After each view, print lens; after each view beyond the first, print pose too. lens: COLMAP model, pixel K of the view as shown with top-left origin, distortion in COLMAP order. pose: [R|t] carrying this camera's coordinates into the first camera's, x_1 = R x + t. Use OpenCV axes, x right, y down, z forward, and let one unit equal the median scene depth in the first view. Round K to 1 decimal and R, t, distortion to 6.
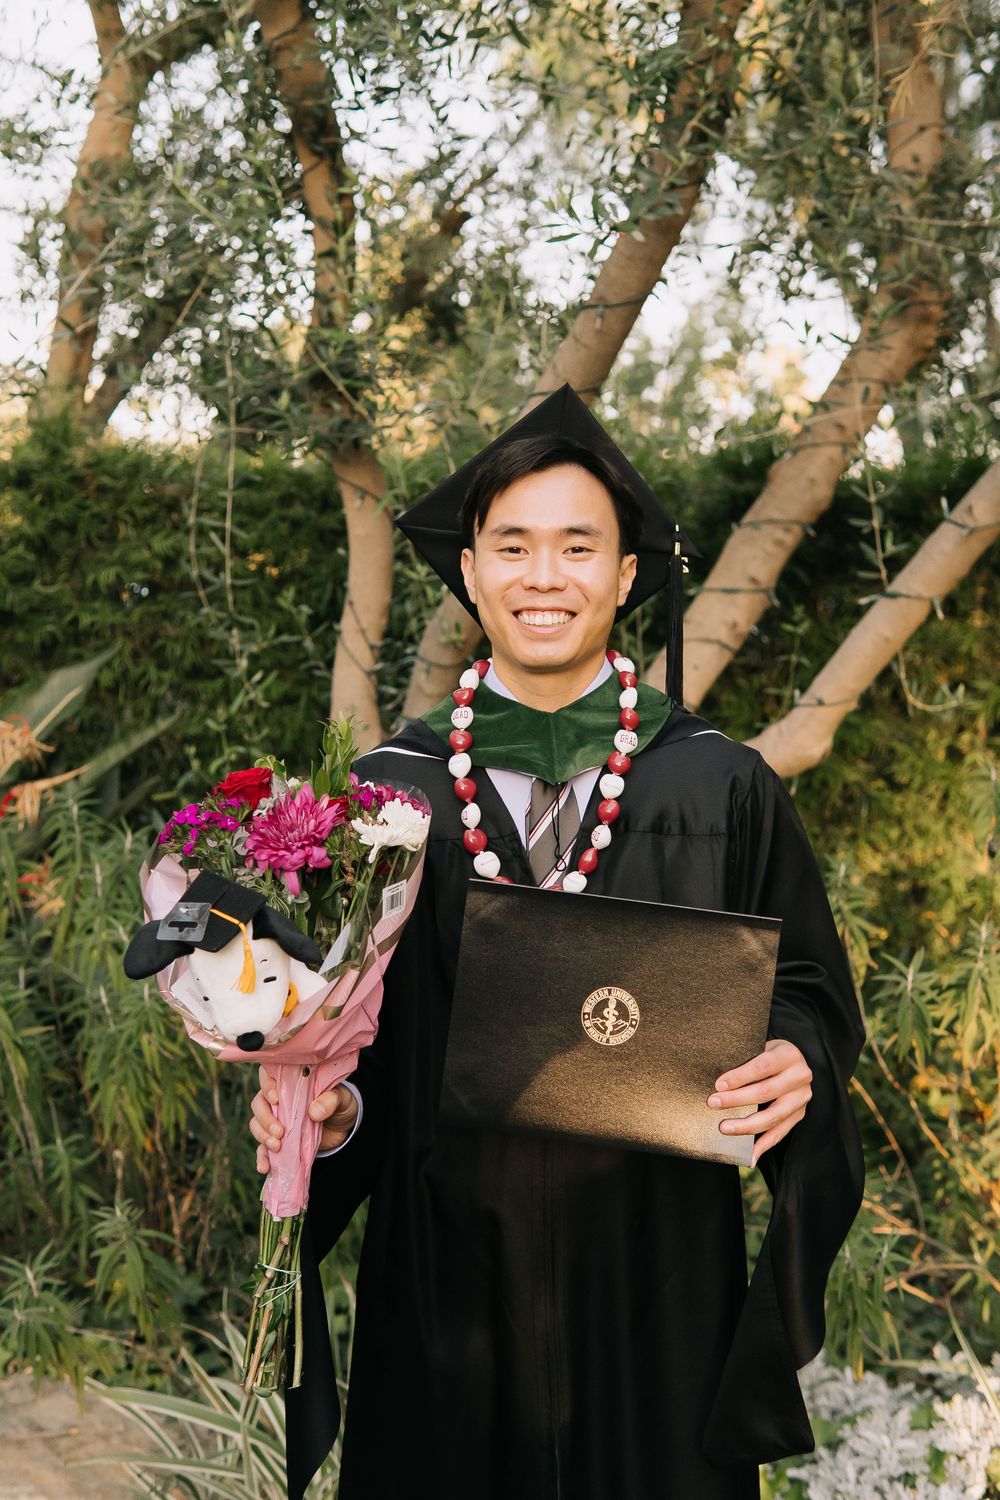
lens RADIAL K [[2084.3, 0, 492.9], [0, 2084.3, 755.7], [0, 0, 1]] dist [0.025097, 0.162414]
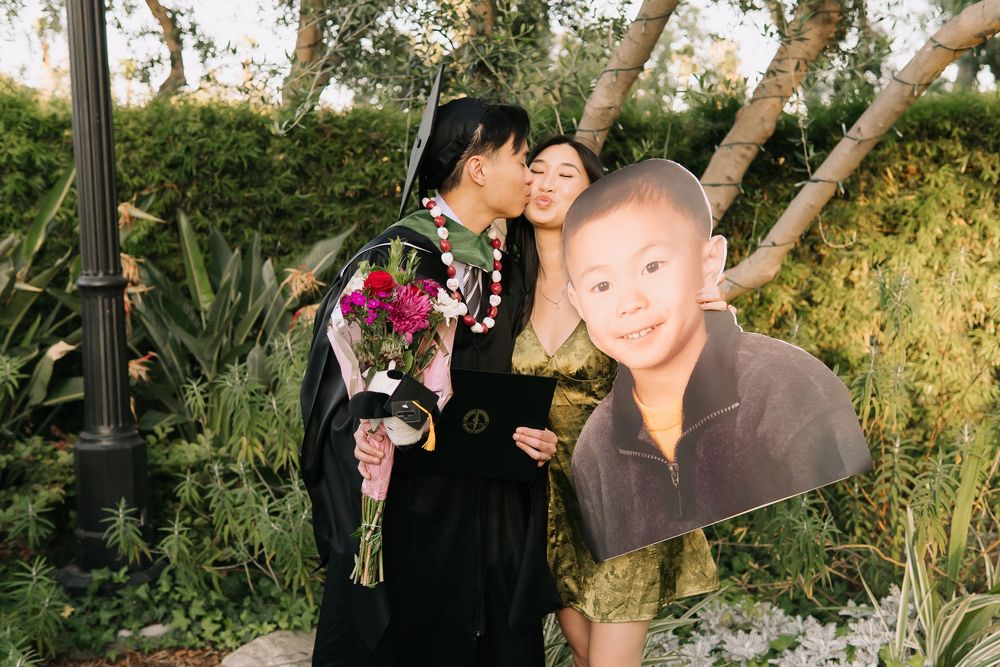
lens RADIAL K [[1388.8, 0, 500.0], [0, 1388.8, 333.5], [0, 0, 1]] dist [0.045779, 0.077149]
pose [[0.999535, -0.020249, -0.022805, -0.040973], [0.020469, 0.999746, 0.009453, 0.029656], [0.022608, -0.009915, 0.999695, -0.148147]]
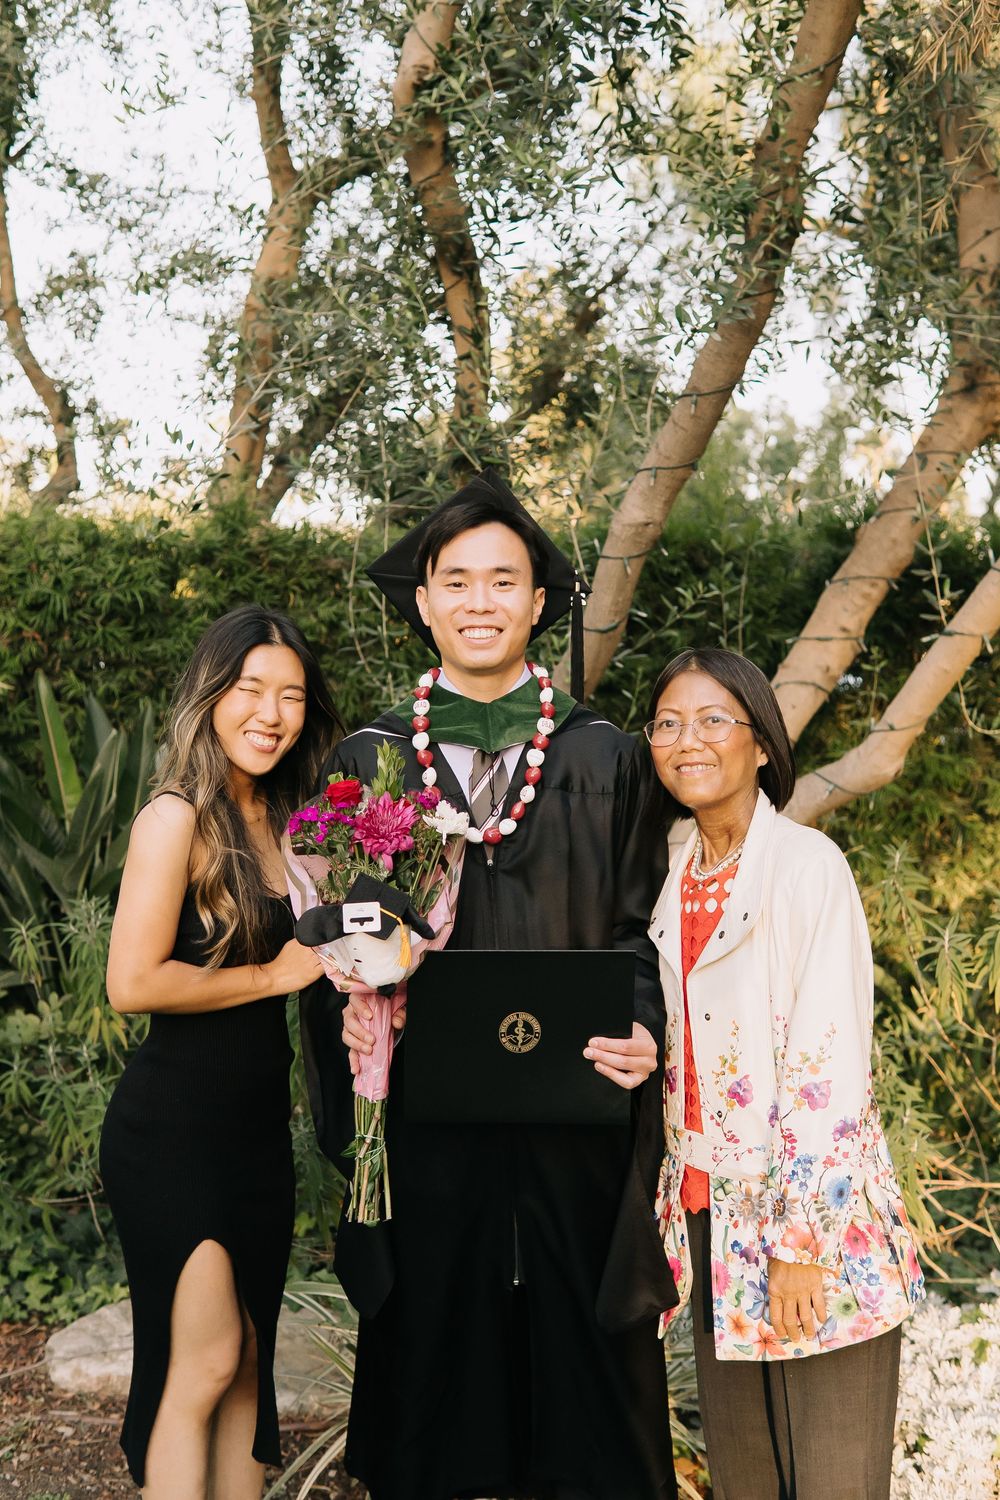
lens RADIAL K [[2084.3, 0, 492.9], [0, 2084.3, 755.7], [0, 0, 1]] dist [0.025097, 0.162414]
pose [[0.997163, -0.012212, -0.074279, 0.019125], [0.009198, 0.999126, -0.040784, 0.031315], [0.074712, 0.039985, 0.996403, -0.154510]]
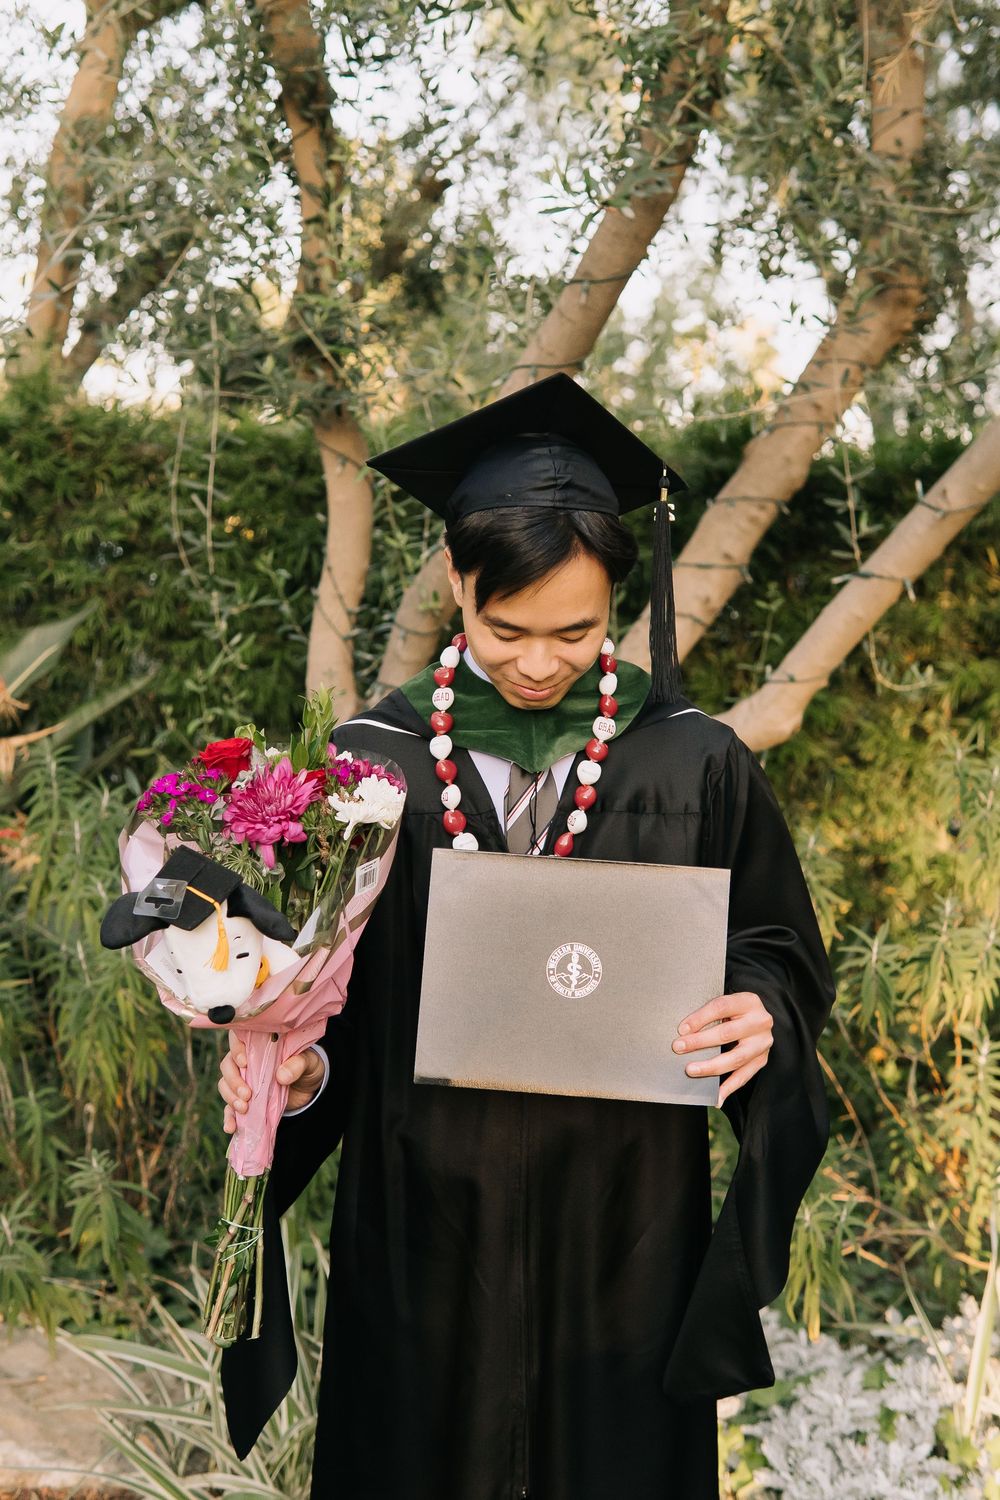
lens RADIAL K [[2083.2, 0, 504.6], [0, 2083.2, 757.3], [0, 0, 1]] dist [0.045779, 0.077149]
pose [[0.999402, 0.024097, 0.024799, -0.006272], [-0.024490, 0.999577, 0.015694, 0.000146], [-0.024410, -0.016292, 0.999569, -0.011482]]
